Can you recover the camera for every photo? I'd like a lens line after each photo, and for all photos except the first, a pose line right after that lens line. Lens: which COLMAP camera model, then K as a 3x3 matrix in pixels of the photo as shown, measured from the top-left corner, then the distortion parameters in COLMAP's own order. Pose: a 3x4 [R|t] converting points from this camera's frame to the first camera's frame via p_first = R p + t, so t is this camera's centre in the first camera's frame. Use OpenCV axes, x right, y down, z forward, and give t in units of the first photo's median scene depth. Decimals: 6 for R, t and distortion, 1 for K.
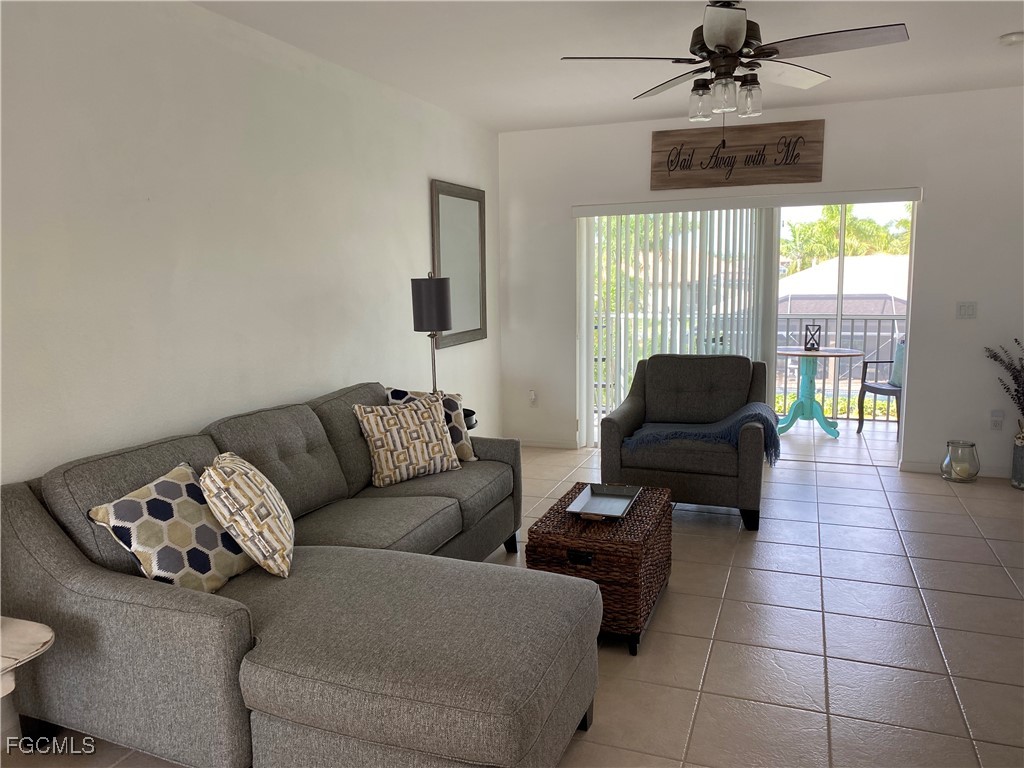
lens RADIAL K [[806.9, 0, 509.3], [0, 806.9, 376.7], [0, 0, 1]] dist [0.060251, -0.071388]
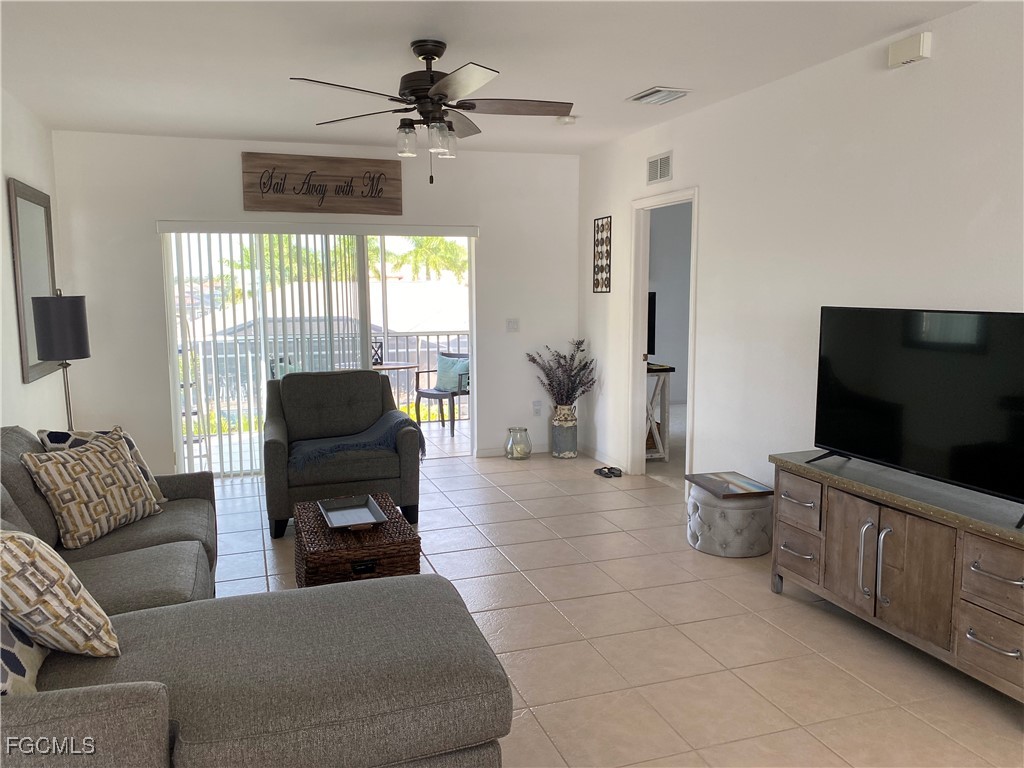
lens RADIAL K [[806.9, 0, 510.9], [0, 806.9, 377.3], [0, 0, 1]] dist [0.060251, -0.071388]
pose [[0.755552, -0.064135, 0.651942, -0.325829], [0.084187, 0.996450, 0.000460, -0.000357], [-0.649657, 0.054537, 0.758269, 0.066119]]
